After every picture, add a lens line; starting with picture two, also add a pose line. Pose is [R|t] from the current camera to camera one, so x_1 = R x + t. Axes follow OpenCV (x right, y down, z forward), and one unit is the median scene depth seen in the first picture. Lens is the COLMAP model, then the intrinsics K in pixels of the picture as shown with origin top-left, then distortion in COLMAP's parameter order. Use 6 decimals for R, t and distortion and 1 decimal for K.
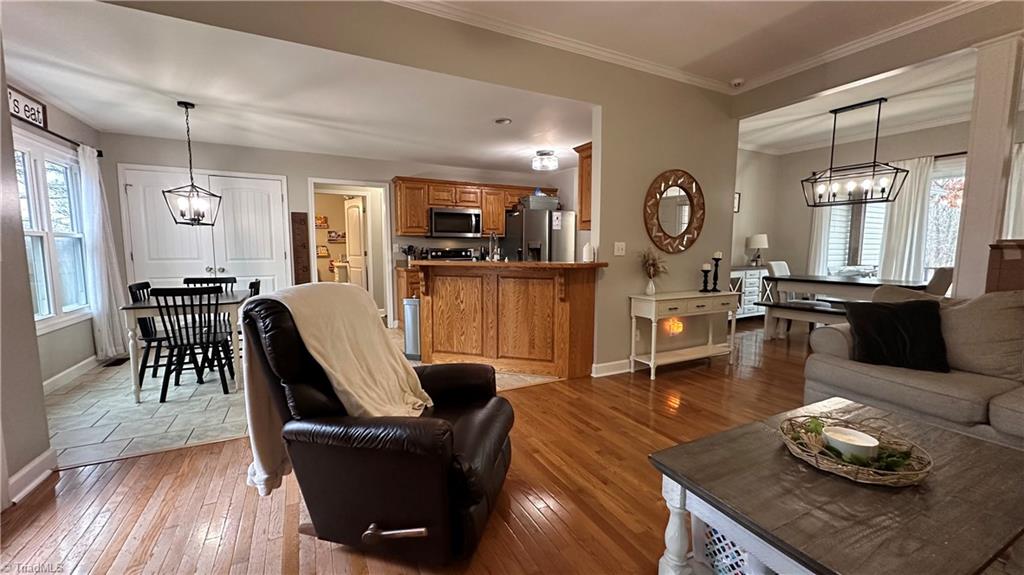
lens RADIAL K [[406.6, 0, 512.0], [0, 406.6, 287.5], [0, 0, 1]] dist [-0.000333, -0.000045]
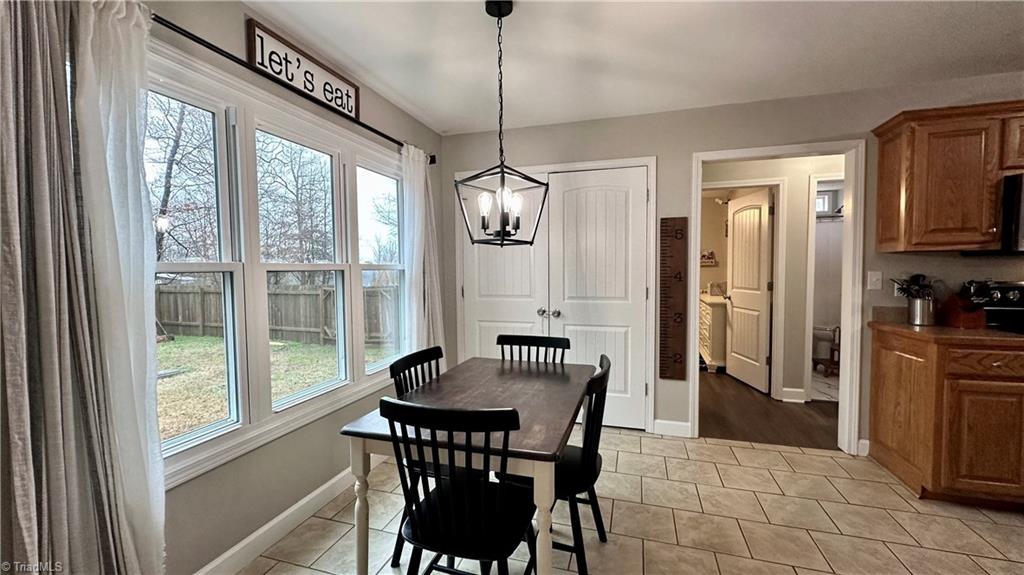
lens RADIAL K [[406.6, 0, 512.0], [0, 406.6, 287.5], [0, 0, 1]] dist [-0.000333, -0.000045]
pose [[0.709543, 0.023727, -0.704263, -0.387009], [-0.059762, 0.997858, -0.026592, -0.081702], [0.702124, 0.060956, 0.709441, 0.612226]]
